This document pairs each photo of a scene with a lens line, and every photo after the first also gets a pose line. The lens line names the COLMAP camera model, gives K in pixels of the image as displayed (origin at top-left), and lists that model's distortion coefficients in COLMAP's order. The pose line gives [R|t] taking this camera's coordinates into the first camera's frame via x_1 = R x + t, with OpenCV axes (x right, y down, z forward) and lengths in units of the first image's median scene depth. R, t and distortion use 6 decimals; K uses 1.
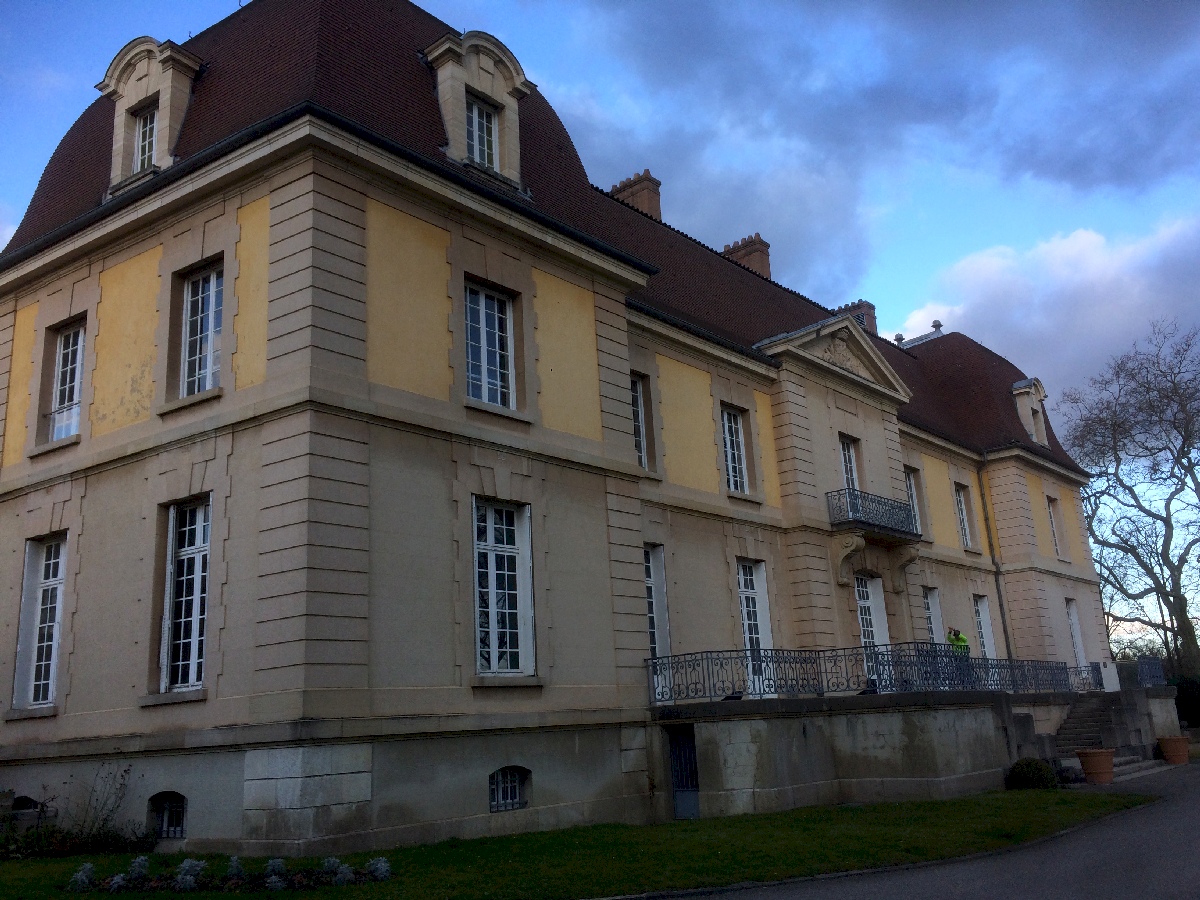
lens RADIAL K [[1034.3, 0, 600.6], [0, 1034.3, 450.8], [0, 0, 1]] dist [0.054204, 0.003060]
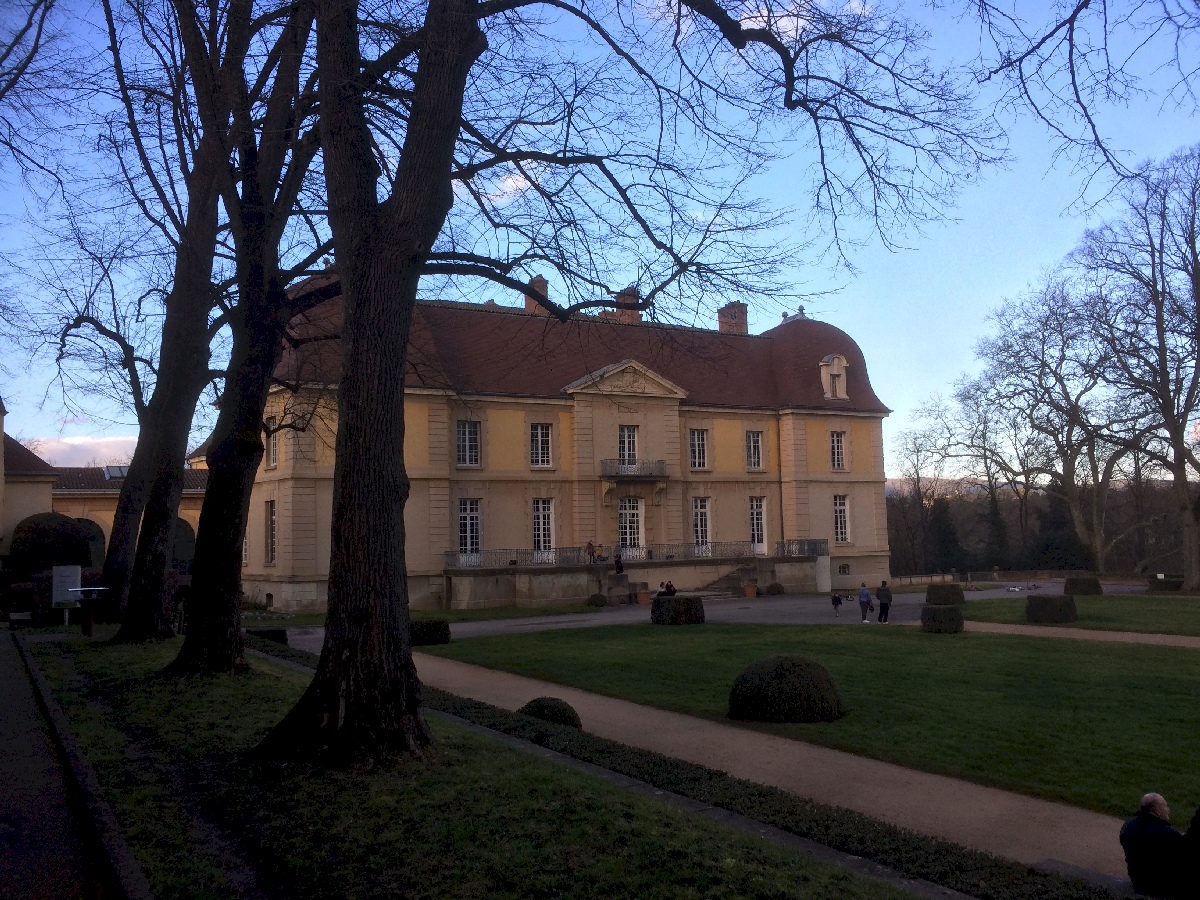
lens RADIAL K [[1034.3, 0, 599.4], [0, 1034.3, 450.3], [0, 0, 1]] dist [0.054204, 0.003060]
pose [[0.946981, 0.006472, -0.321225, 1.307128], [0.056463, 0.980885, 0.186218, -0.536078], [0.316290, -0.194483, 0.928514, -1.306448]]
